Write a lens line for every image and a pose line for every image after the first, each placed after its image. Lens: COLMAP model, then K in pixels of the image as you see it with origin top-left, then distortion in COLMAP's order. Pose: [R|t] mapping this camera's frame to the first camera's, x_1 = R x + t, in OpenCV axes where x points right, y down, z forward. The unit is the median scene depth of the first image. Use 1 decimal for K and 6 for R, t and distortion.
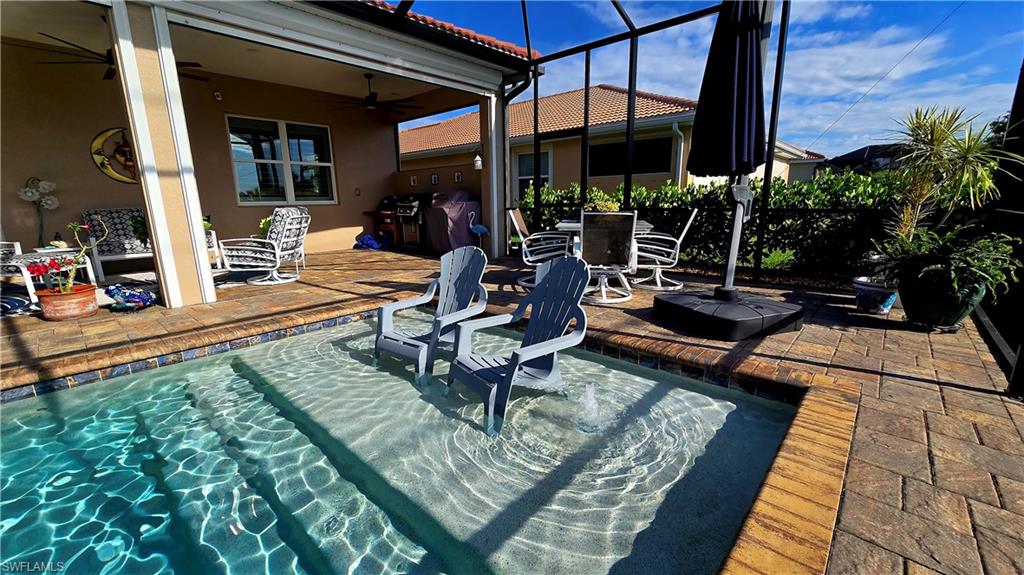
lens RADIAL K [[421.7, 0, 542.1], [0, 421.7, 271.2], [0, 0, 1]] dist [-0.000571, -0.000012]
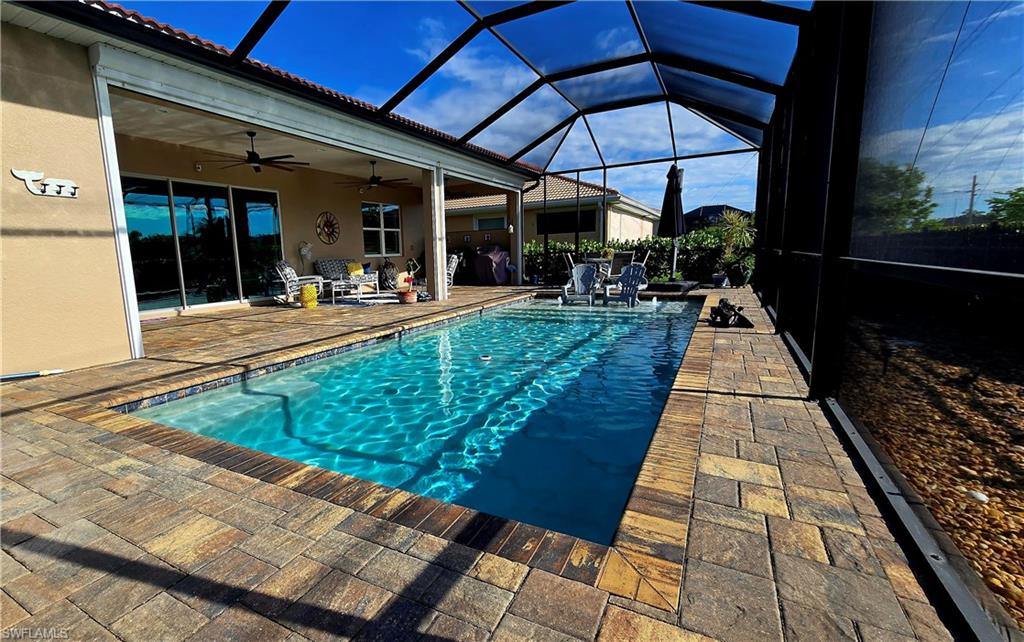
lens RADIAL K [[469.0, 0, 453.9], [0, 469.0, 331.0], [0, 0, 1]] dist [0.000032, -0.000073]
pose [[0.982633, -0.050253, 0.178626, -0.737358], [0.051519, 0.998669, -0.002453, 0.154279], [-0.178265, 0.011613, 0.983914, -0.850388]]
